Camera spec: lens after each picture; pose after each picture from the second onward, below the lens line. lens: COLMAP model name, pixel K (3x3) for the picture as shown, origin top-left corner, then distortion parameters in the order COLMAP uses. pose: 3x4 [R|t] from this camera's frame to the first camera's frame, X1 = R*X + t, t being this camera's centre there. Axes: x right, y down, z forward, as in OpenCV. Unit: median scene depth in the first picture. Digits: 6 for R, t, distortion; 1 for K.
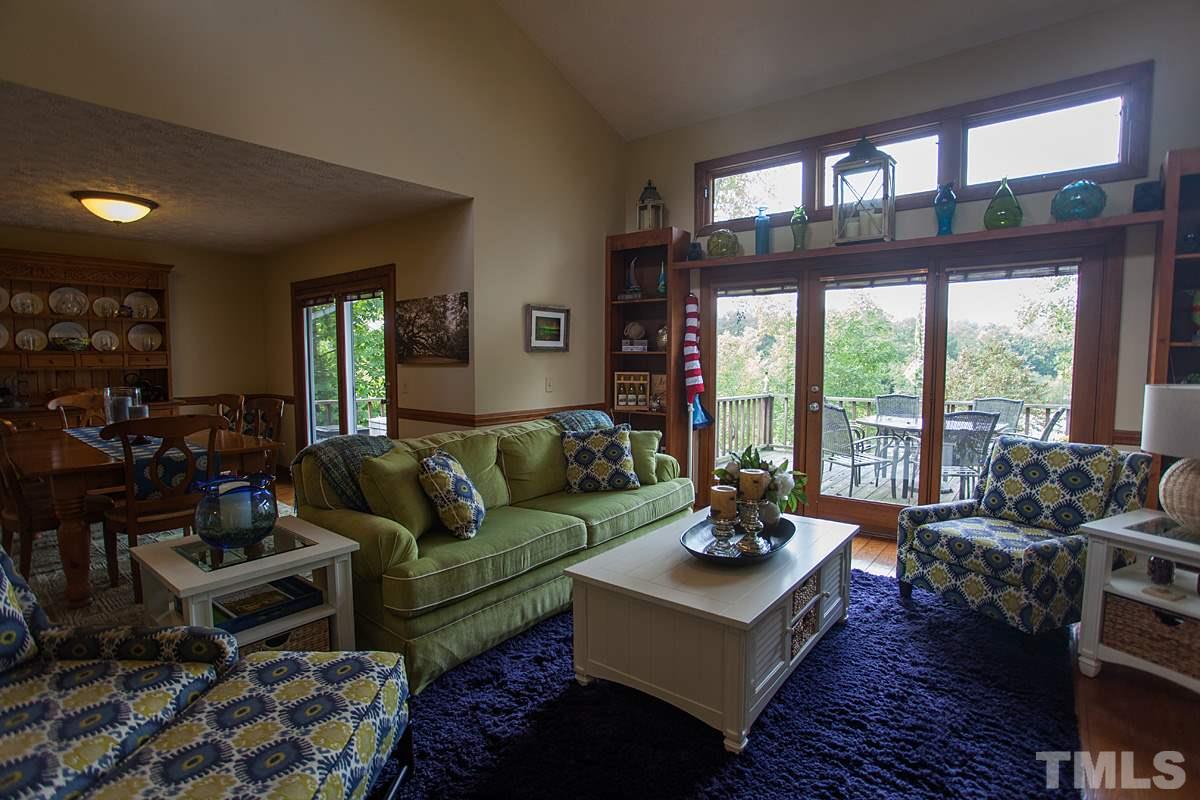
lens RADIAL K [[584.8, 0, 593.8], [0, 584.8, 400.1], [0, 0, 1]] dist [-0.085230, 0.058065]
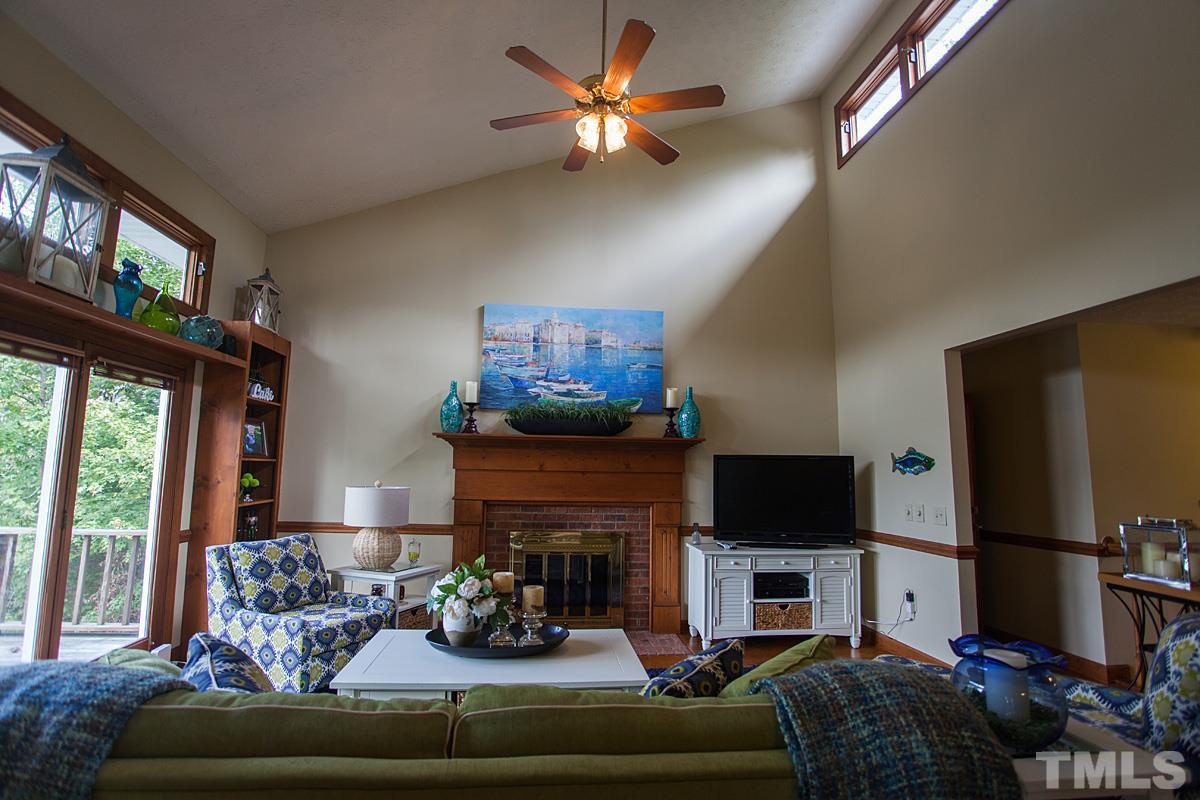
lens RADIAL K [[584.8, 0, 593.8], [0, 584.8, 400.1], [0, 0, 1]] dist [-0.085230, 0.058065]
pose [[-0.703279, 0.075287, 0.706917, -0.441672], [0.036028, 0.996873, -0.070326, -0.086875], [-0.710001, -0.023990, -0.703792, 1.058831]]
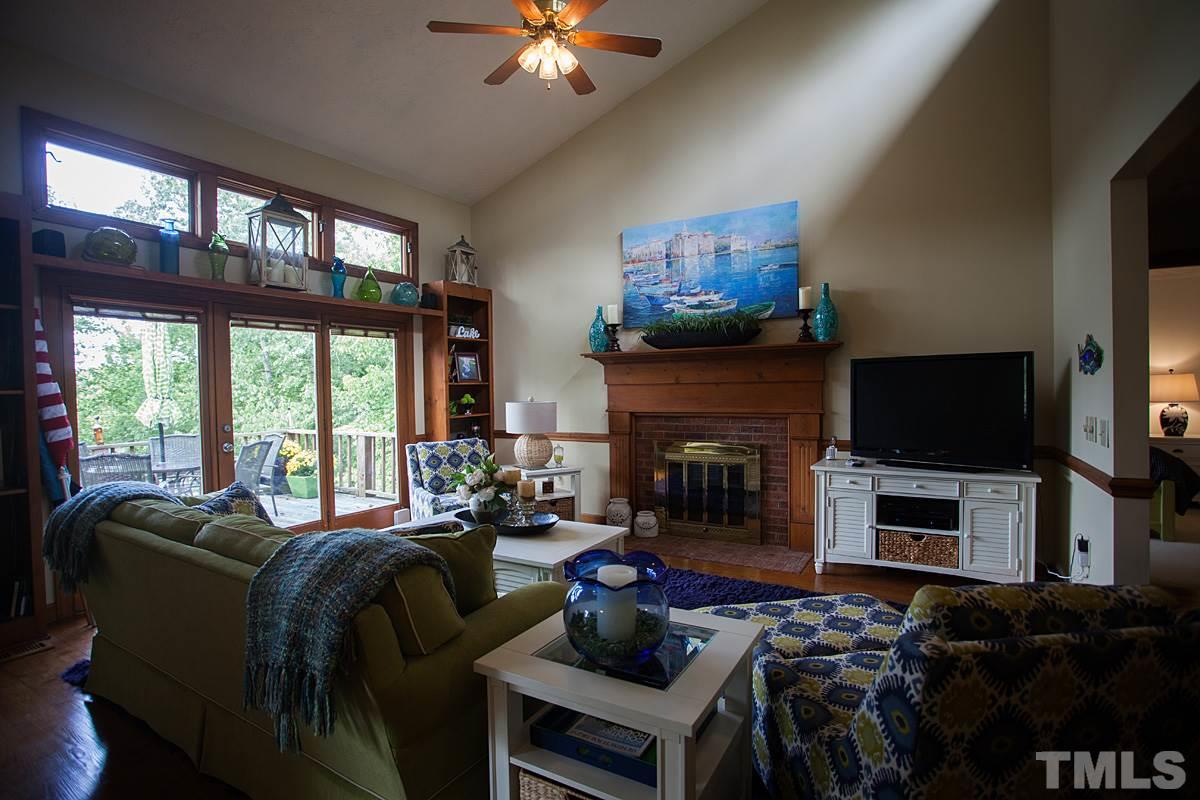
lens RADIAL K [[584.8, 0, 593.8], [0, 584.8, 400.1], [0, 0, 1]] dist [-0.085230, 0.058065]
pose [[-0.134969, -0.019307, 0.990662, -0.731751], [0.088193, 0.995608, 0.031419, -0.047876], [-0.986917, 0.091610, -0.132673, 0.606885]]
